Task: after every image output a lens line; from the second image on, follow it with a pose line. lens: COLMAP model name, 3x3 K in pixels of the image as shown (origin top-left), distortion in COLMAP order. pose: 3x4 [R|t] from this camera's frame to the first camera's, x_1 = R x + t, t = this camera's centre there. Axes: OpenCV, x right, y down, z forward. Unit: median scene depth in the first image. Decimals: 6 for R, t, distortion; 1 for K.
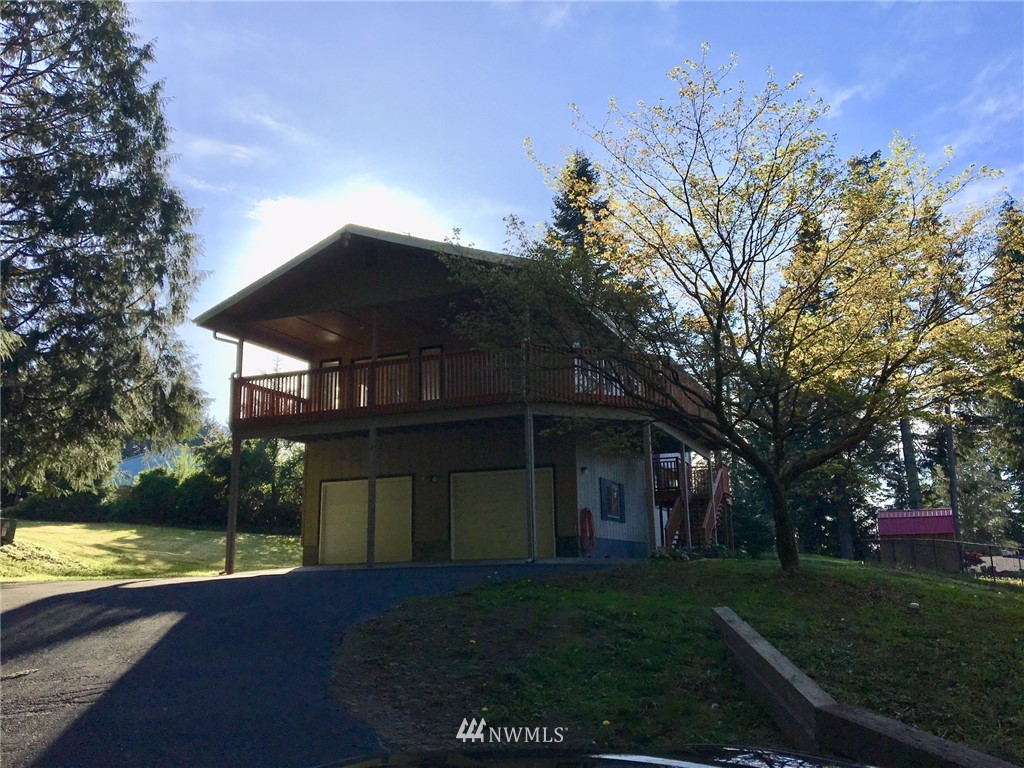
lens RADIAL K [[841.6, 0, 515.6], [0, 841.6, 386.6], [0, 0, 1]] dist [0.084091, -0.129733]
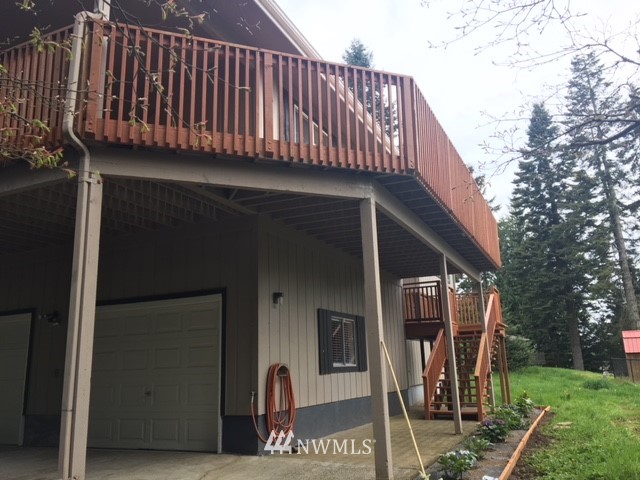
lens RADIAL K [[526.0, 0, 322.2], [0, 526.0, 241.6], [0, 0, 1]] dist [0.084091, -0.129733]
pose [[0.999136, -0.021493, -0.035577, 0.100331], [0.020988, 0.999674, -0.014506, 0.051743], [0.035877, 0.013746, 0.999262, 0.495905]]
